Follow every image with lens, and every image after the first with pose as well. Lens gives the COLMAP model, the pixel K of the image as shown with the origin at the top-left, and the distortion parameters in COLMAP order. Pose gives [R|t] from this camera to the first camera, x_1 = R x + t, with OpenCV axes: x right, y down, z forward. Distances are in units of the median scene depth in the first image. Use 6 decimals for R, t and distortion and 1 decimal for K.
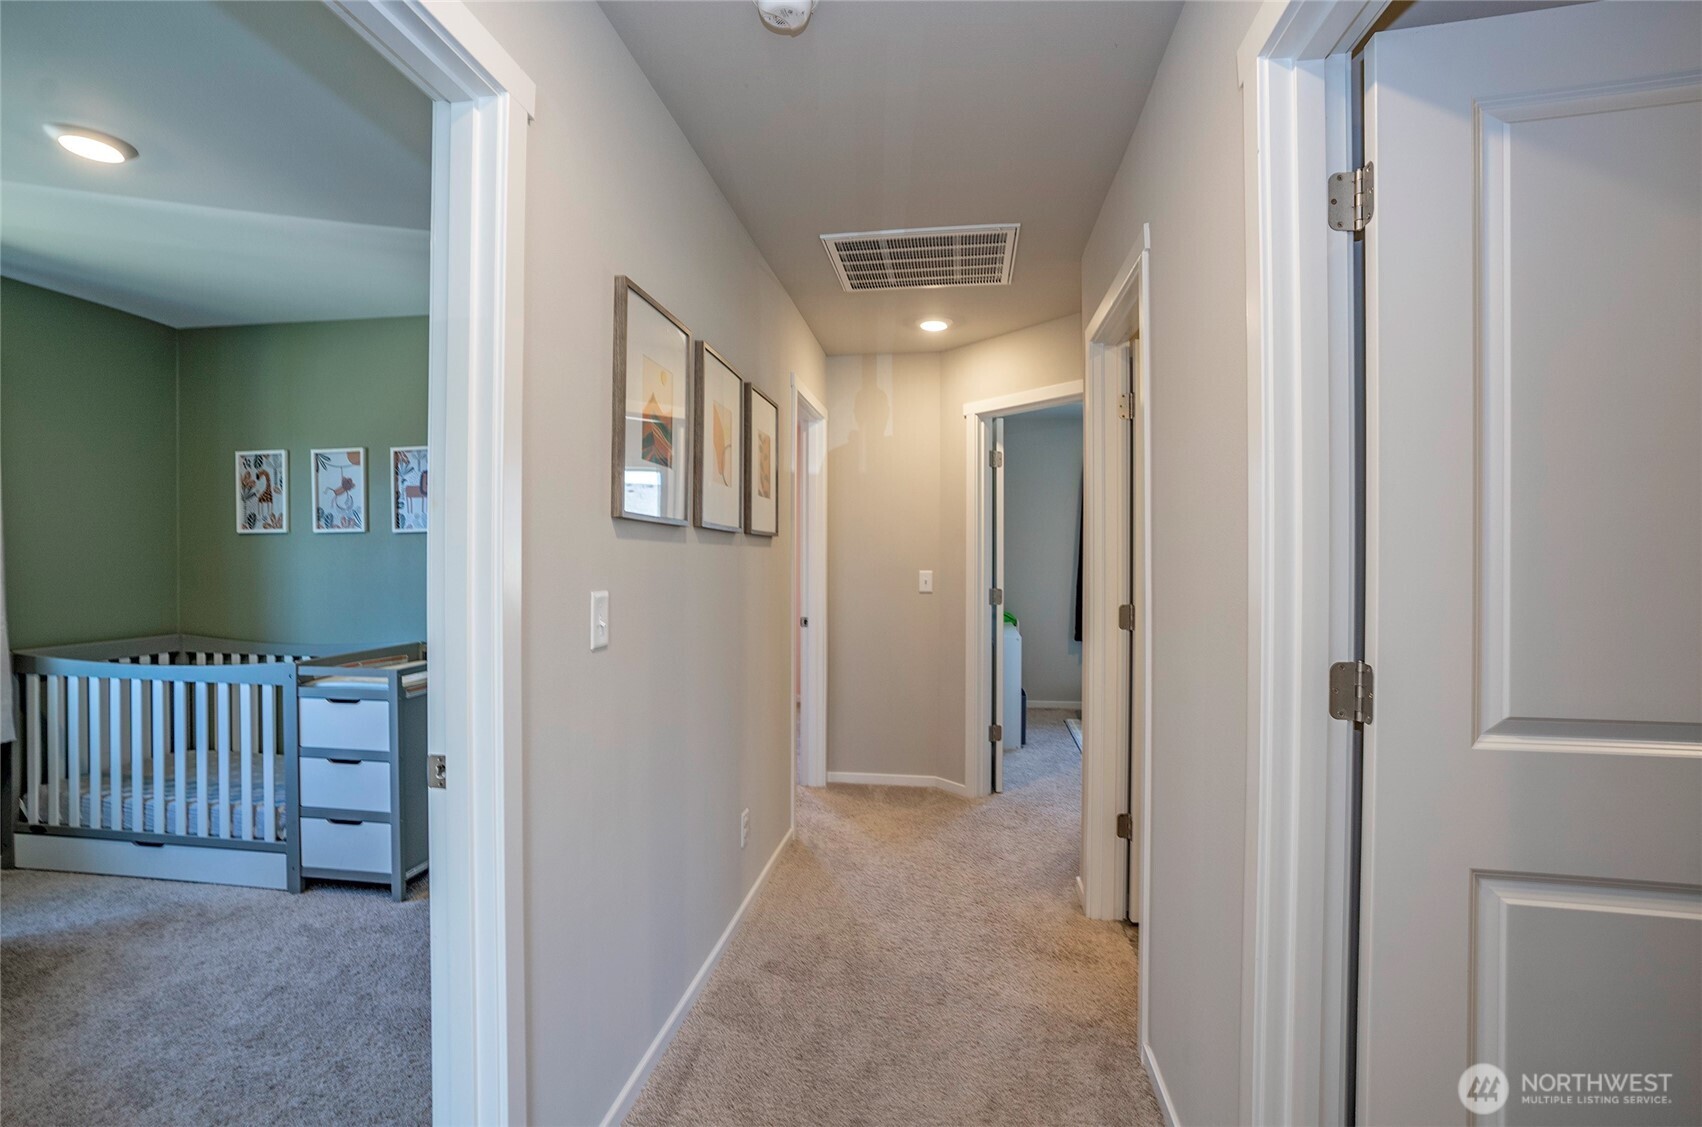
lens RADIAL K [[810.3, 0, 851.0], [0, 810.3, 563.5], [0, 0, 1]] dist [-0.041350, 0.022548]
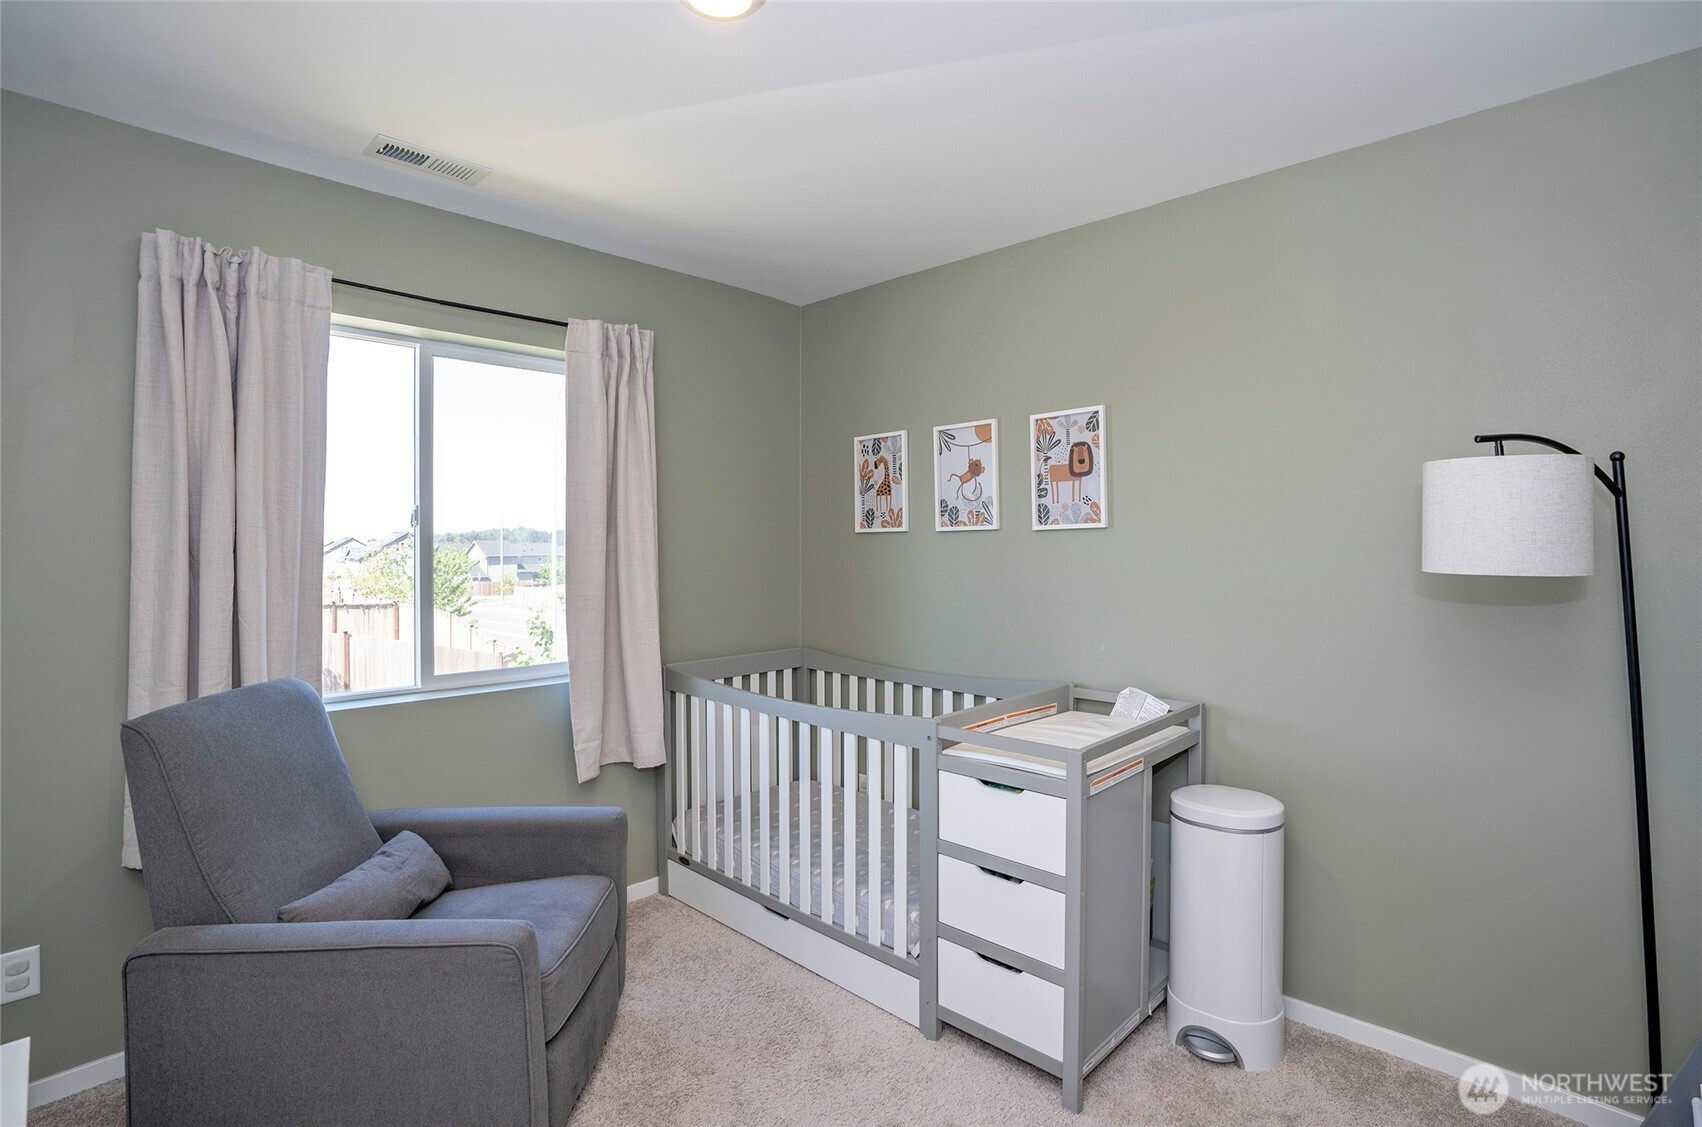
lens RADIAL K [[820.9, 0, 849.0], [0, 820.9, 546.1], [0, 0, 1]] dist [-0.061735, 0.023647]
pose [[0.806189, -0.000306, -0.591658, -0.266086], [-0.004229, 0.999971, -0.006280, -0.019071], [0.591643, 0.007565, 0.806165, 0.299858]]
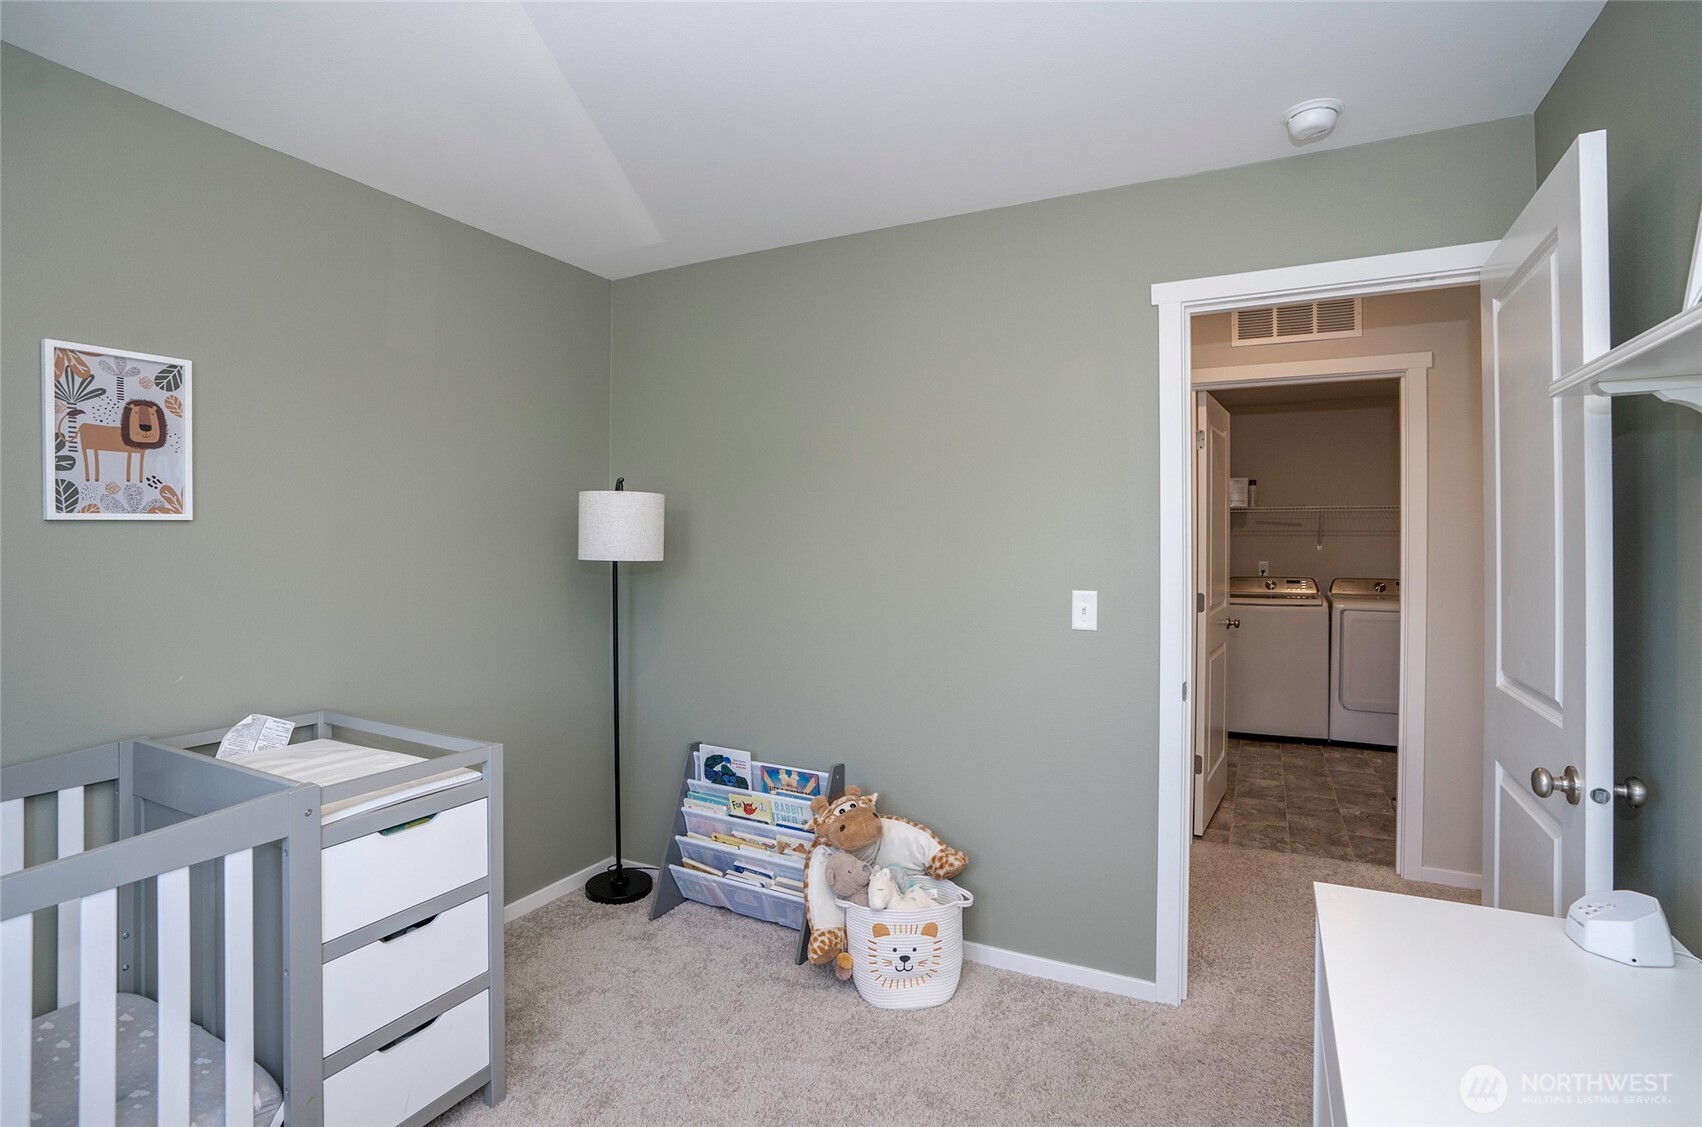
lens RADIAL K [[820.9, 0, 849.0], [0, 820.9, 546.1], [0, 0, 1]] dist [-0.061735, 0.023647]
pose [[0.335102, -0.002824, 0.942178, -0.850904], [0.010492, 0.999945, -0.000735, -0.018294], [-0.942124, 0.010132, 0.335113, 0.407992]]
